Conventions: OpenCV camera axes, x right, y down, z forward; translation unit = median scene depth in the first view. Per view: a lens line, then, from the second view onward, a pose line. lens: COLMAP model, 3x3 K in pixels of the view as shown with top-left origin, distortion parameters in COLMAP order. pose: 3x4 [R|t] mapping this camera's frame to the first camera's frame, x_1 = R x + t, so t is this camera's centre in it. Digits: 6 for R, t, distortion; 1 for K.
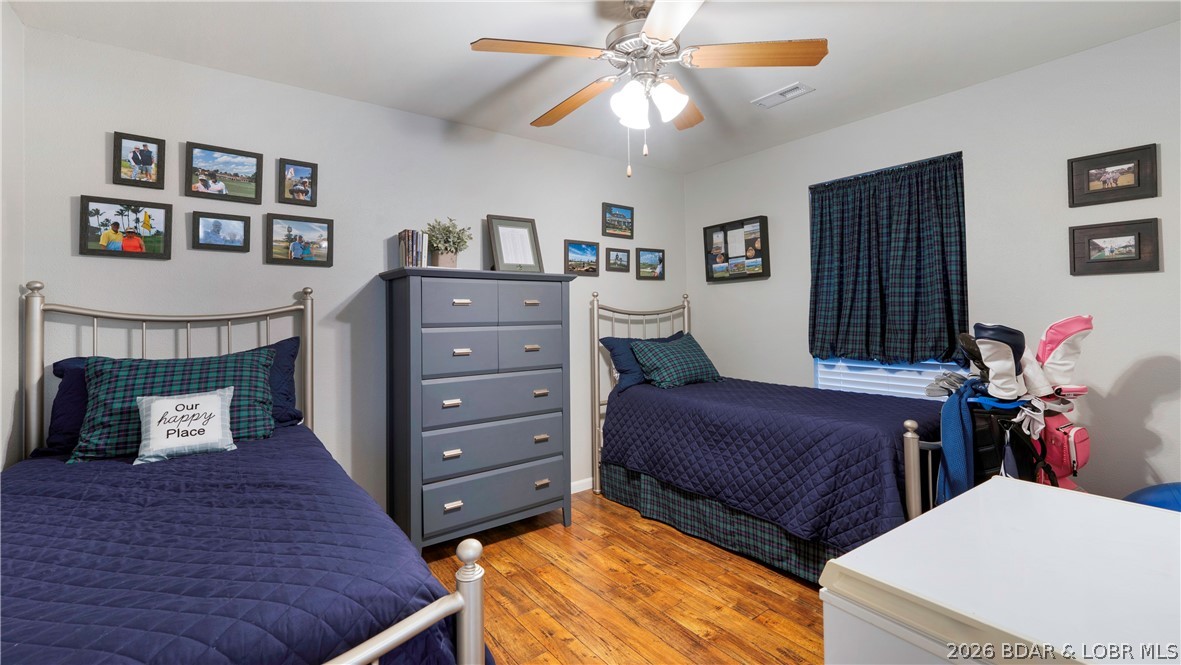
lens RADIAL K [[504.3, 0, 593.3], [0, 504.3, 327.3], [0, 0, 1]] dist [-0.002752, -0.000385]
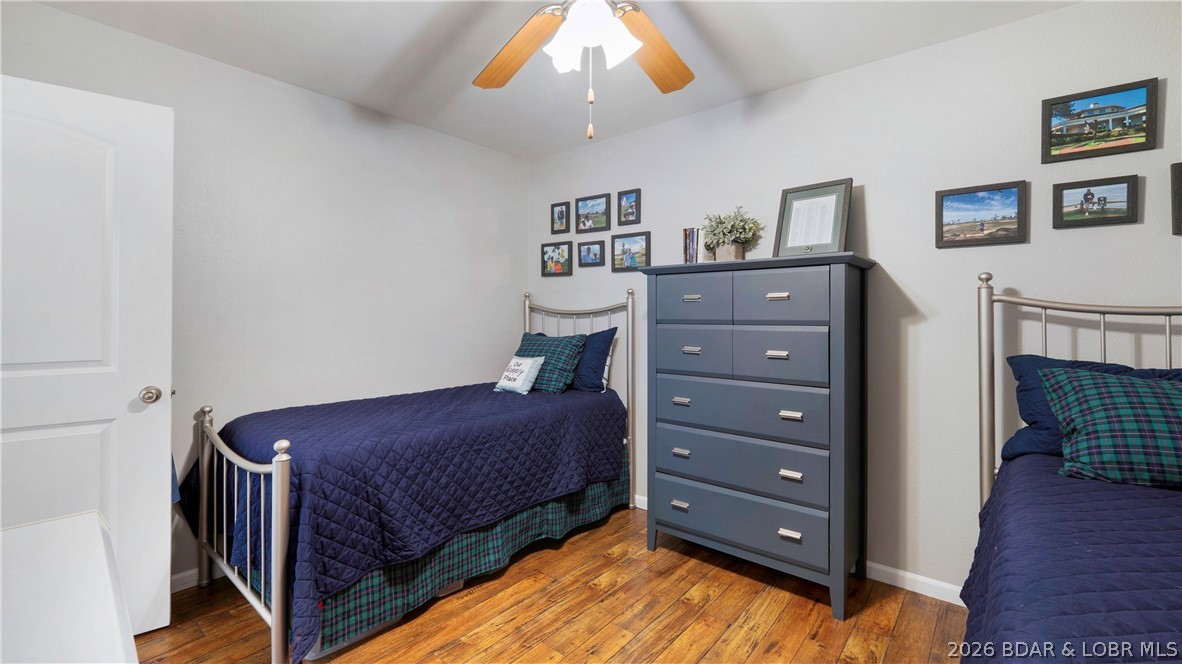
lens RADIAL K [[490.2, 0, 587.3], [0, 490.2, 329.7], [0, 0, 1]] dist [-0.001048, -0.000135]
pose [[0.226105, 0.044730, -0.973075, 0.638765], [-0.026672, 0.998855, 0.039718, -0.023083], [0.973738, 0.016973, 0.227039, 0.637817]]
